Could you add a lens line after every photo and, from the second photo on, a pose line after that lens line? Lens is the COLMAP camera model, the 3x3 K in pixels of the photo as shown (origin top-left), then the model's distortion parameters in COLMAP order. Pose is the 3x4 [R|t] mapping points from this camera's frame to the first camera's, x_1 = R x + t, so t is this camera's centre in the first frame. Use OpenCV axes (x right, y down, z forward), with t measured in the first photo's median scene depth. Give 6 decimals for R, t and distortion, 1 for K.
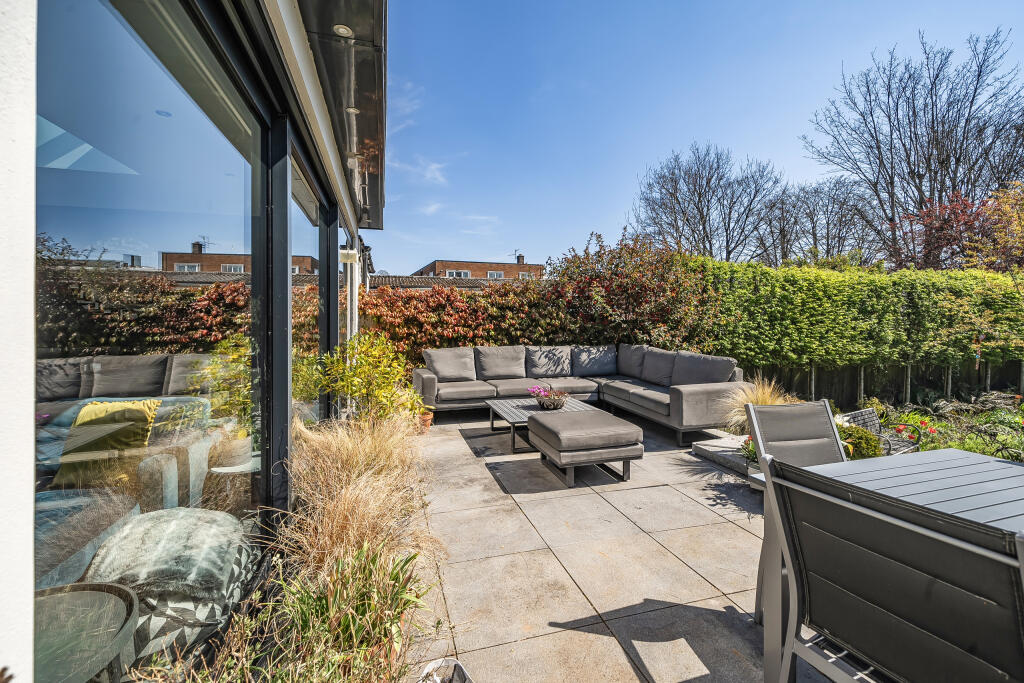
lens RADIAL K [[415.0, 0, 526.8], [0, 415.0, 318.2], [0, 0, 1]] dist [-0.000783, -0.000051]
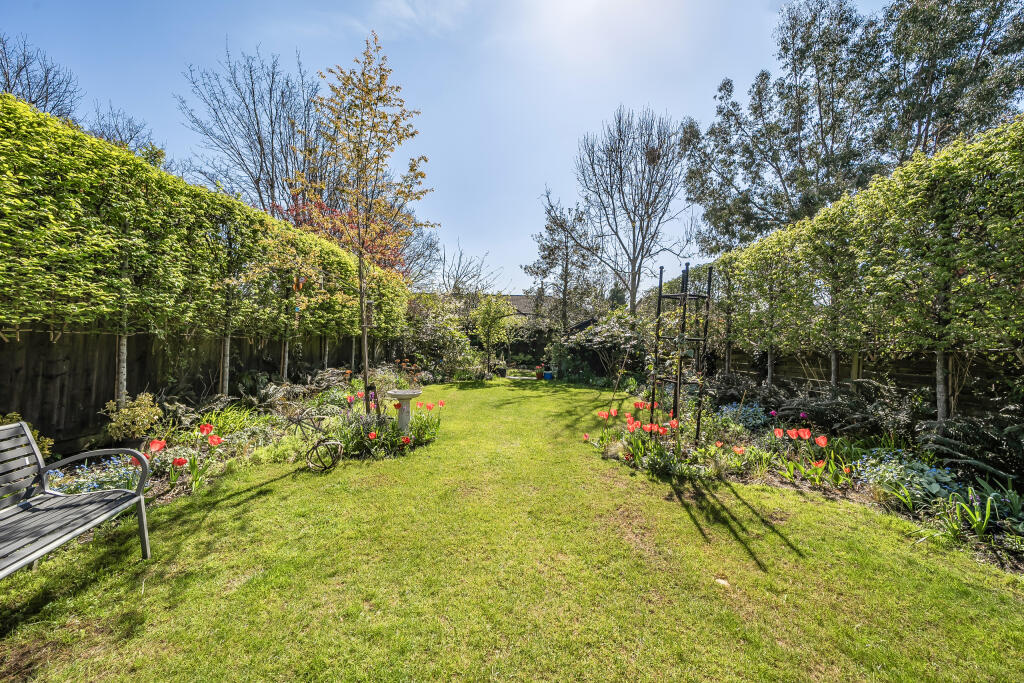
lens RADIAL K [[367.4, 0, 512.9], [0, 367.4, 336.2], [0, 0, 1]] dist [0.001126, 0.000195]
pose [[0.301131, 0.005129, 0.953569, 0.505278], [-0.017190, 0.999852, 0.000050, 0.104301], [-0.953428, -0.016407, 0.301174, 0.394372]]
